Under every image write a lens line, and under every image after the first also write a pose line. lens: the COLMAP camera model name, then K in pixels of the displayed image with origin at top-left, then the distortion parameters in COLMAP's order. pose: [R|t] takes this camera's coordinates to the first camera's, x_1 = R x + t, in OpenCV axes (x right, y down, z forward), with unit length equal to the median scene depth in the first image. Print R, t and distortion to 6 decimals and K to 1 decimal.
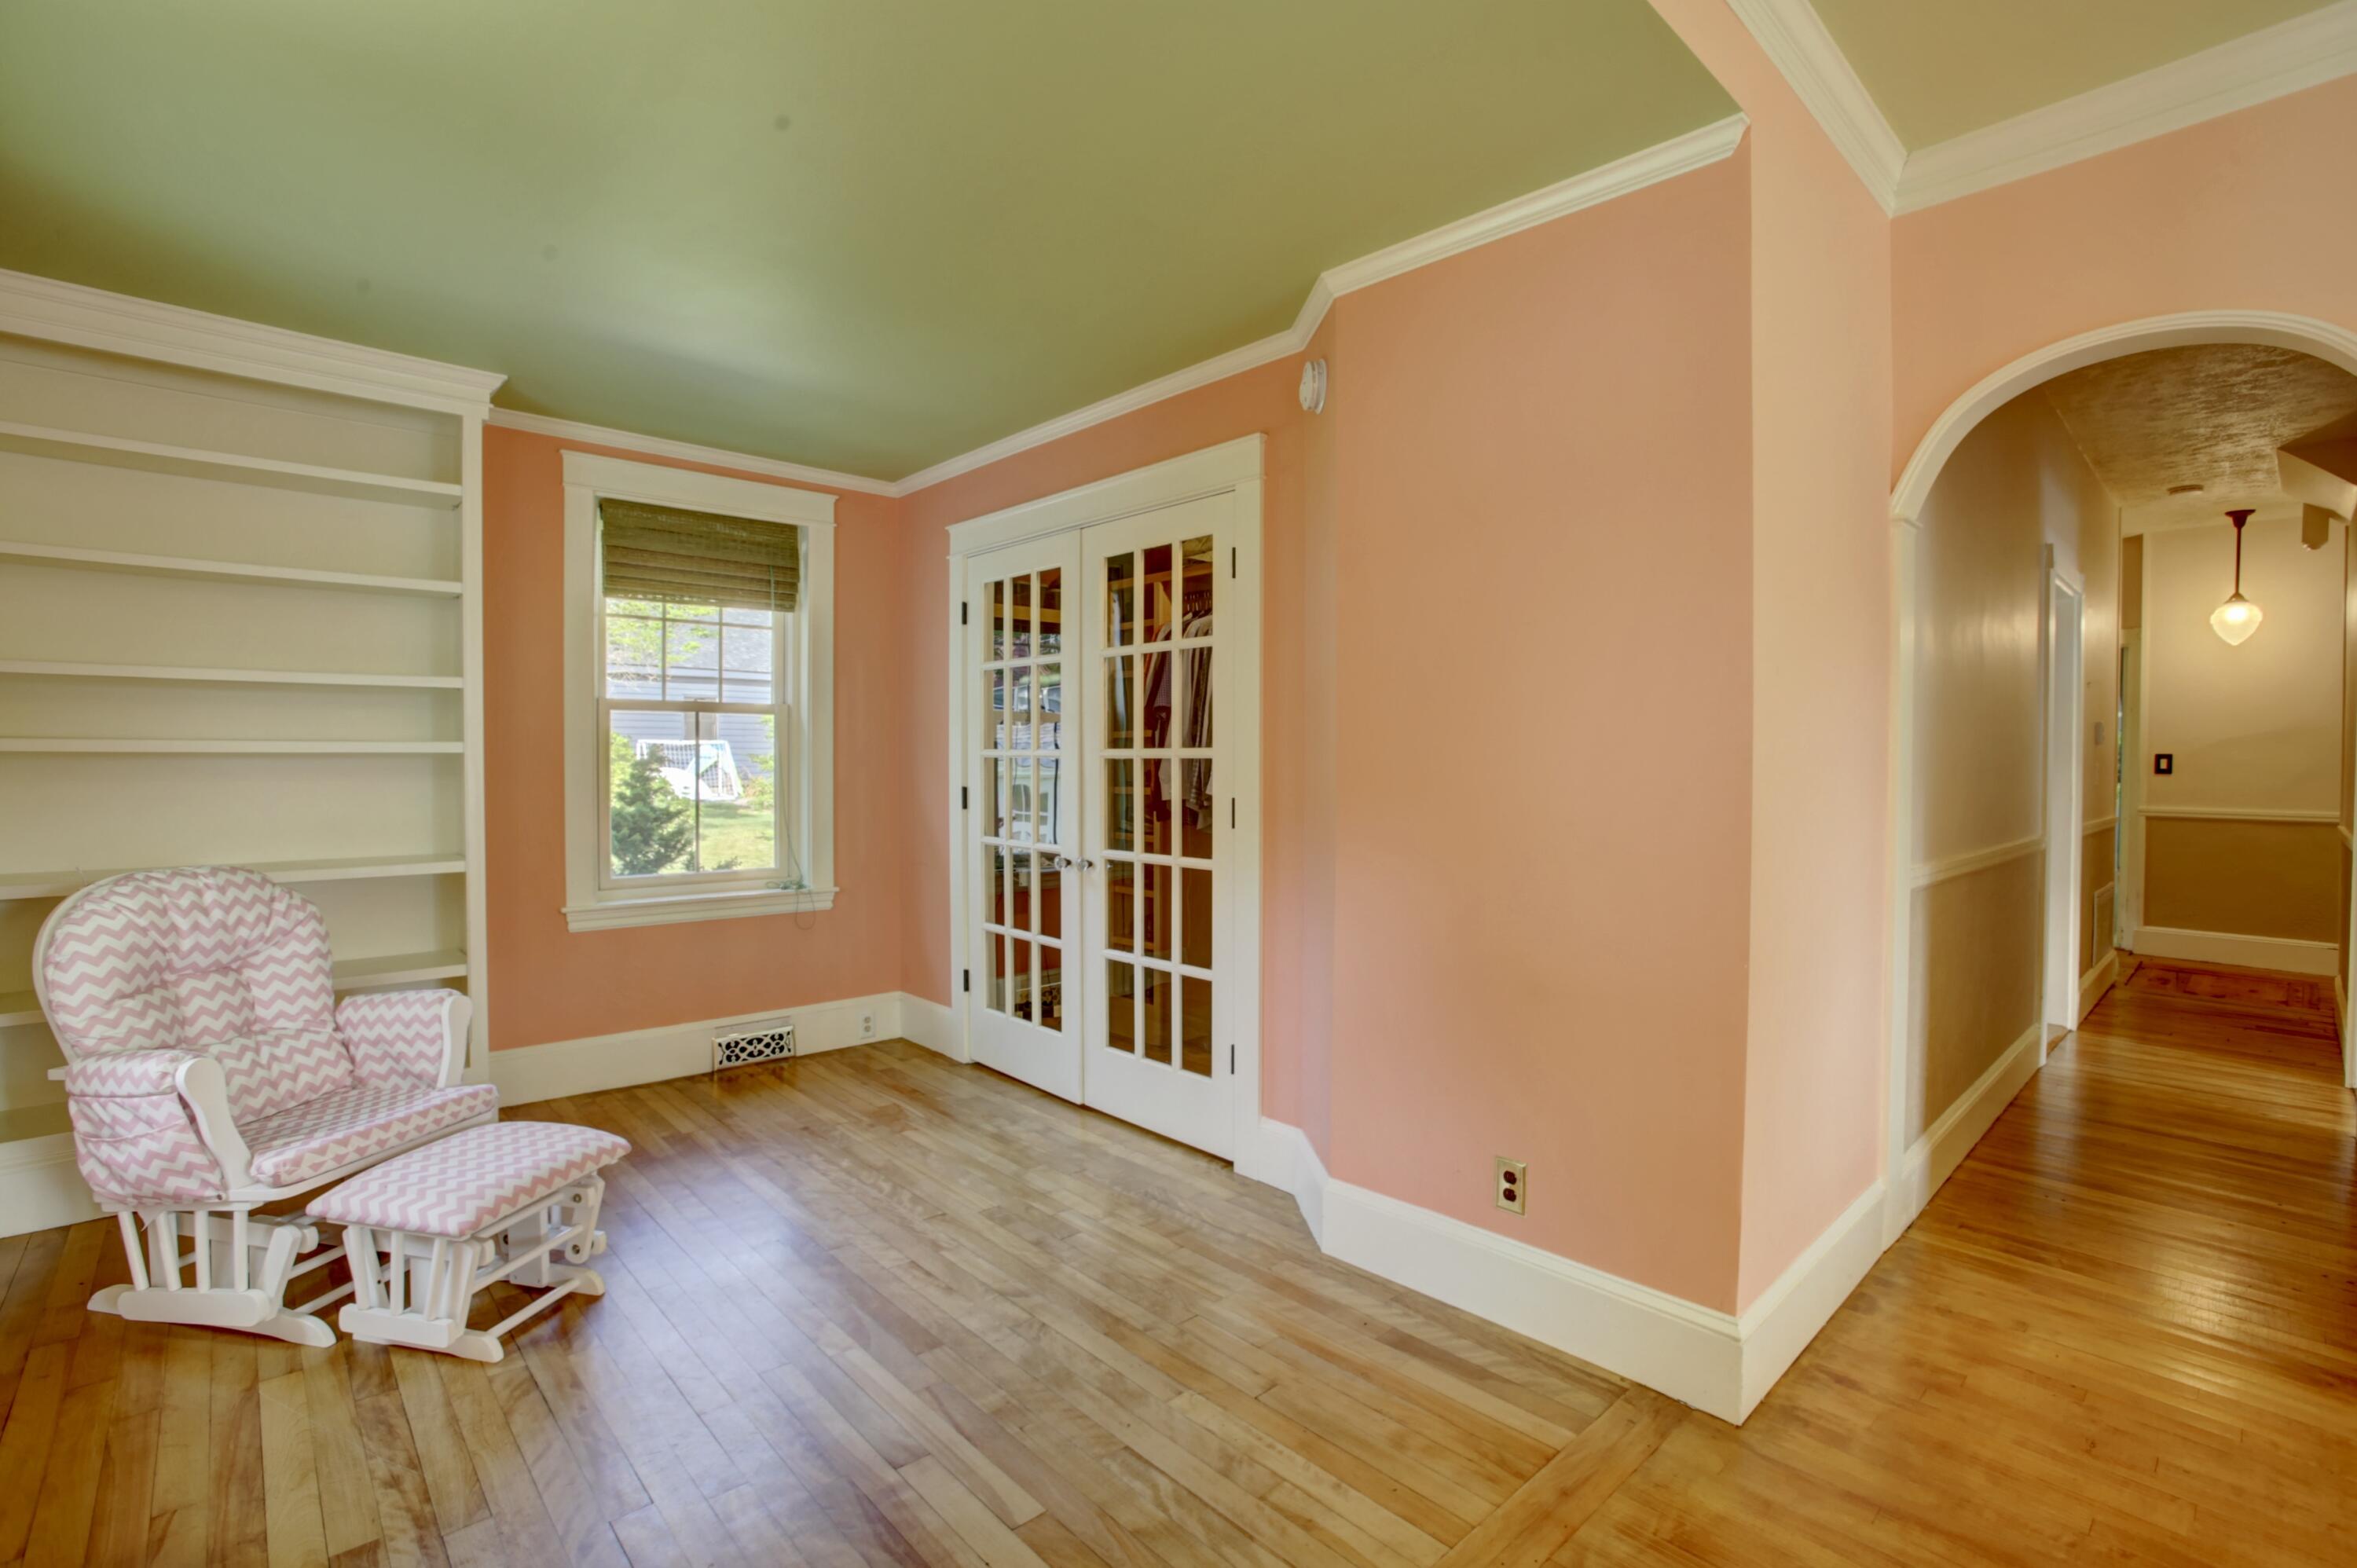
lens RADIAL K [[1098.4, 0, 1172.9], [0, 1098.4, 783.4], [0, 0, 1]] dist [-0.072834, 0.028798]
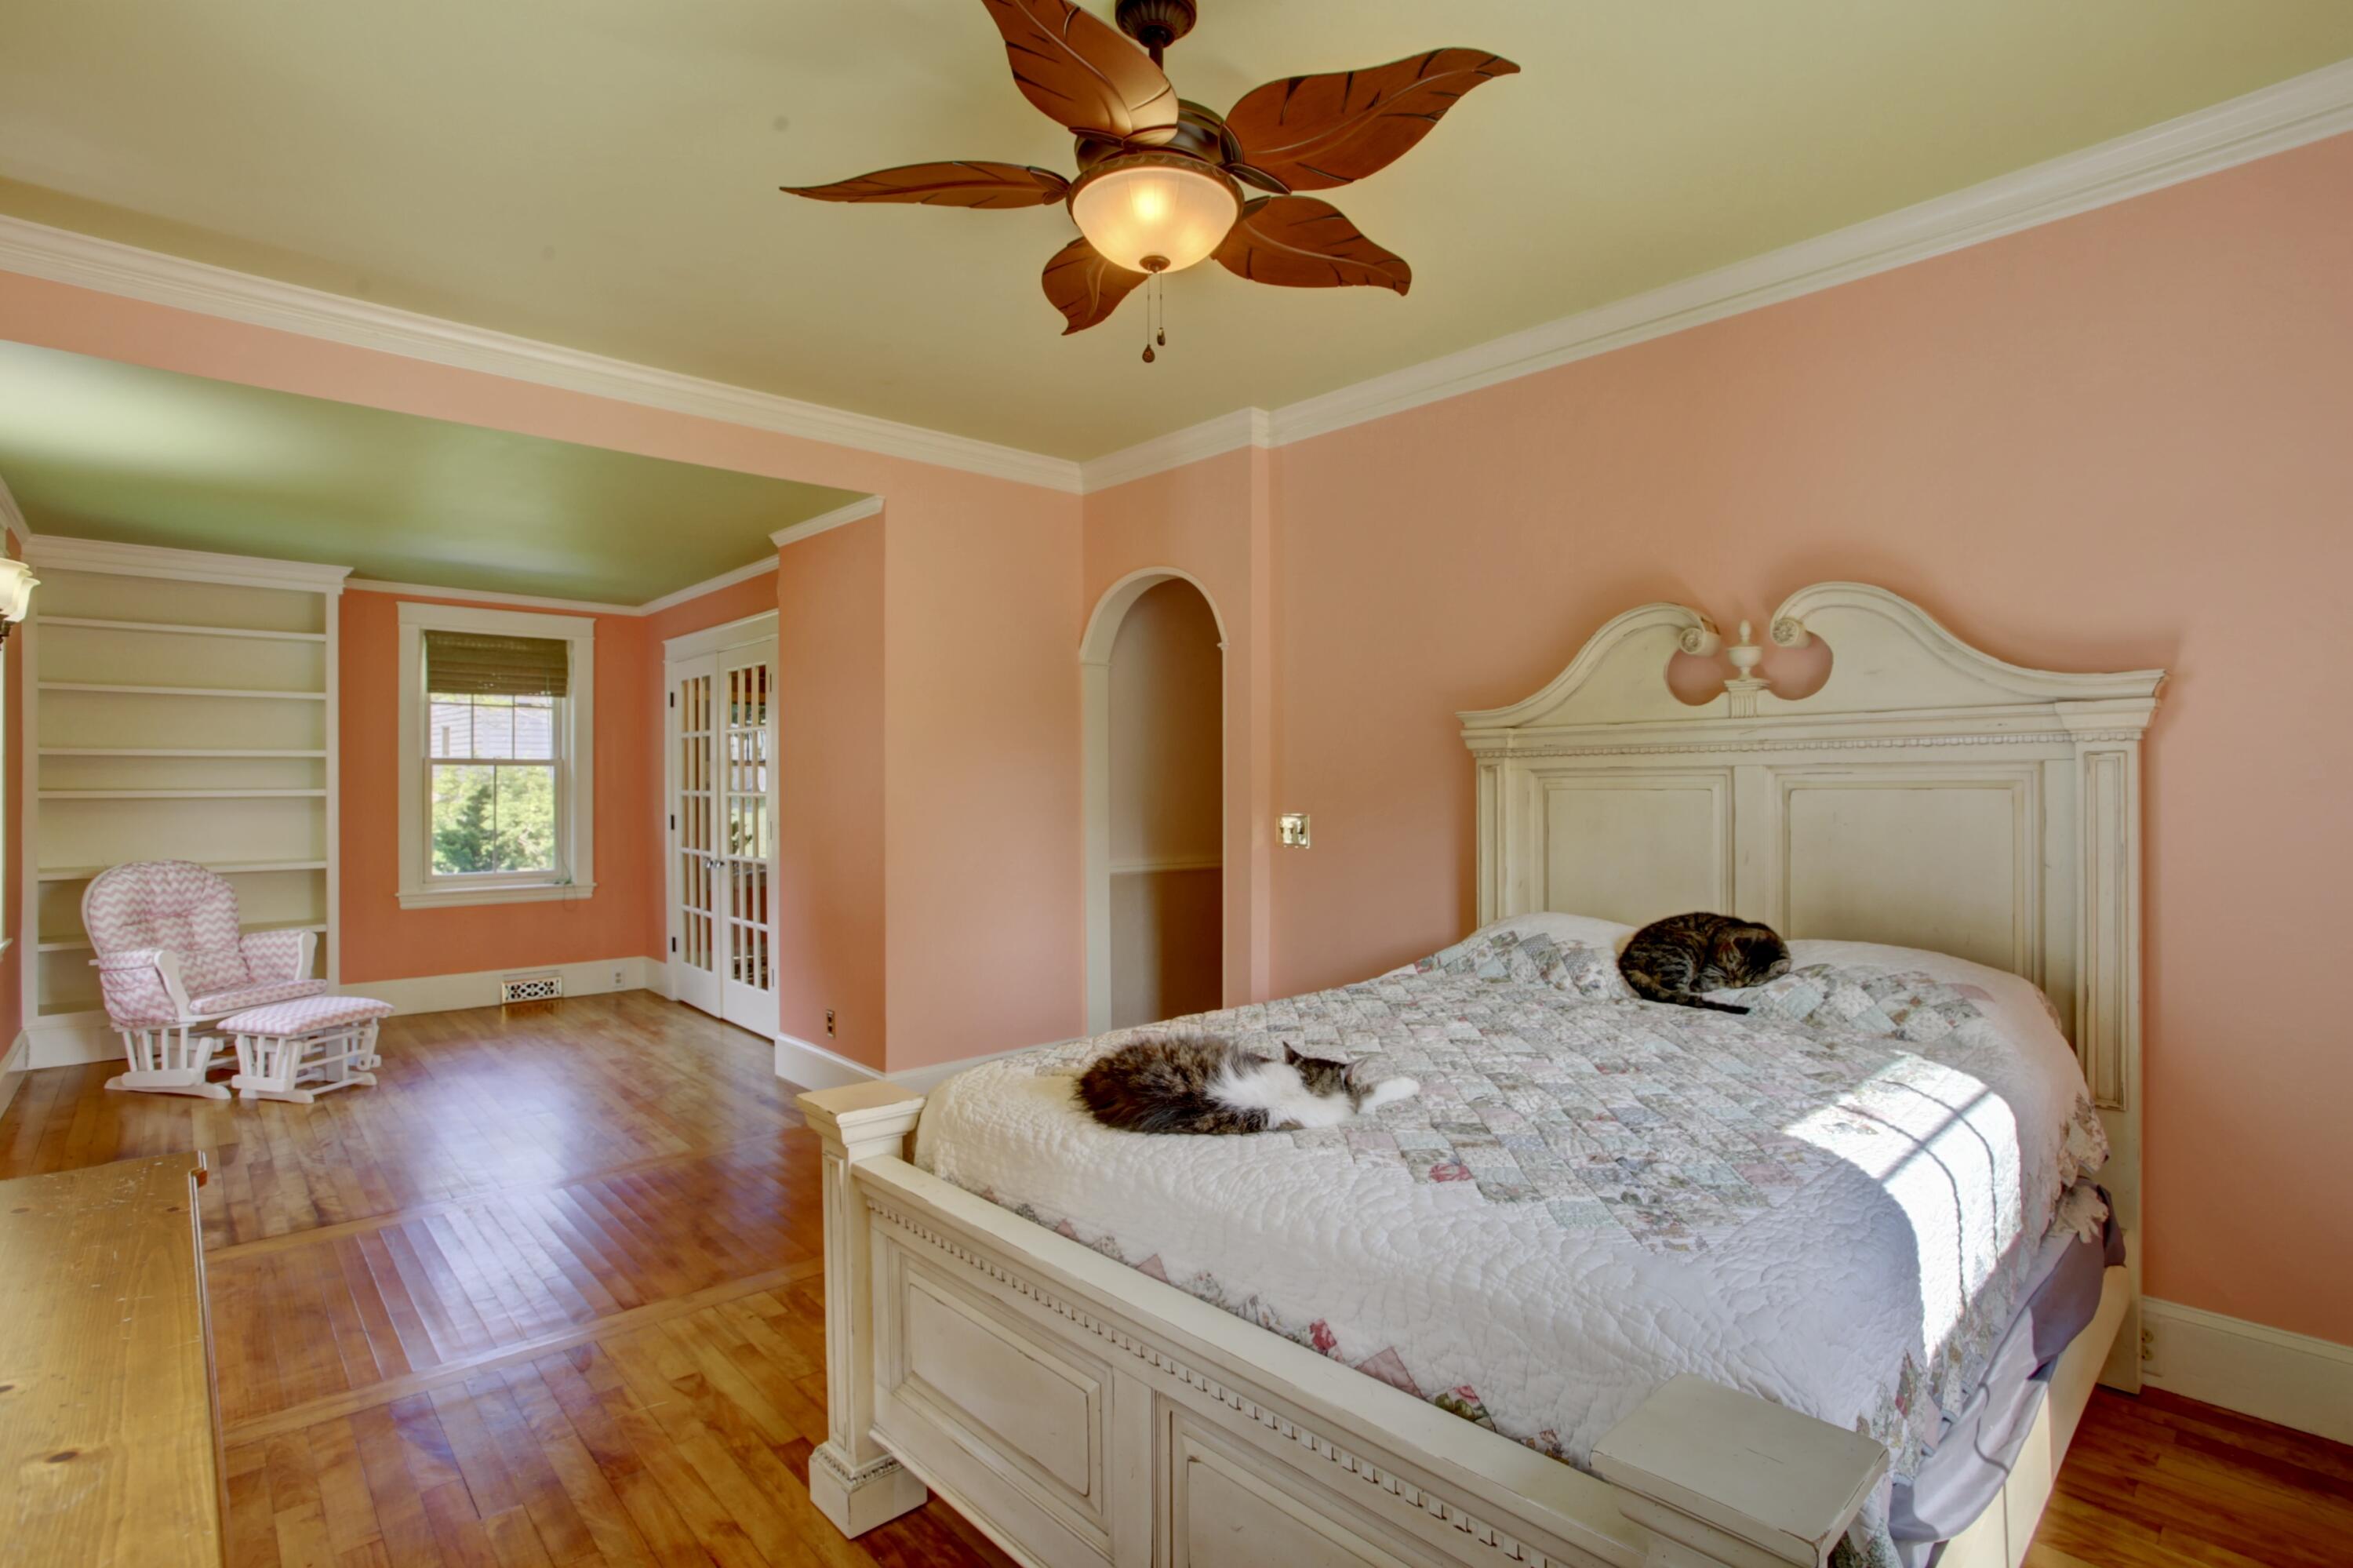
lens RADIAL K [[1163.7, 0, 1176.1], [0, 1163.7, 776.7], [0, 0, 1]] dist [-0.059567, 0.025910]
pose [[0.999962, -0.005251, -0.006954, 0.838199], [0.005063, 0.999629, -0.026760, -0.005610], [0.007092, 0.026724, 0.999618, -0.941522]]
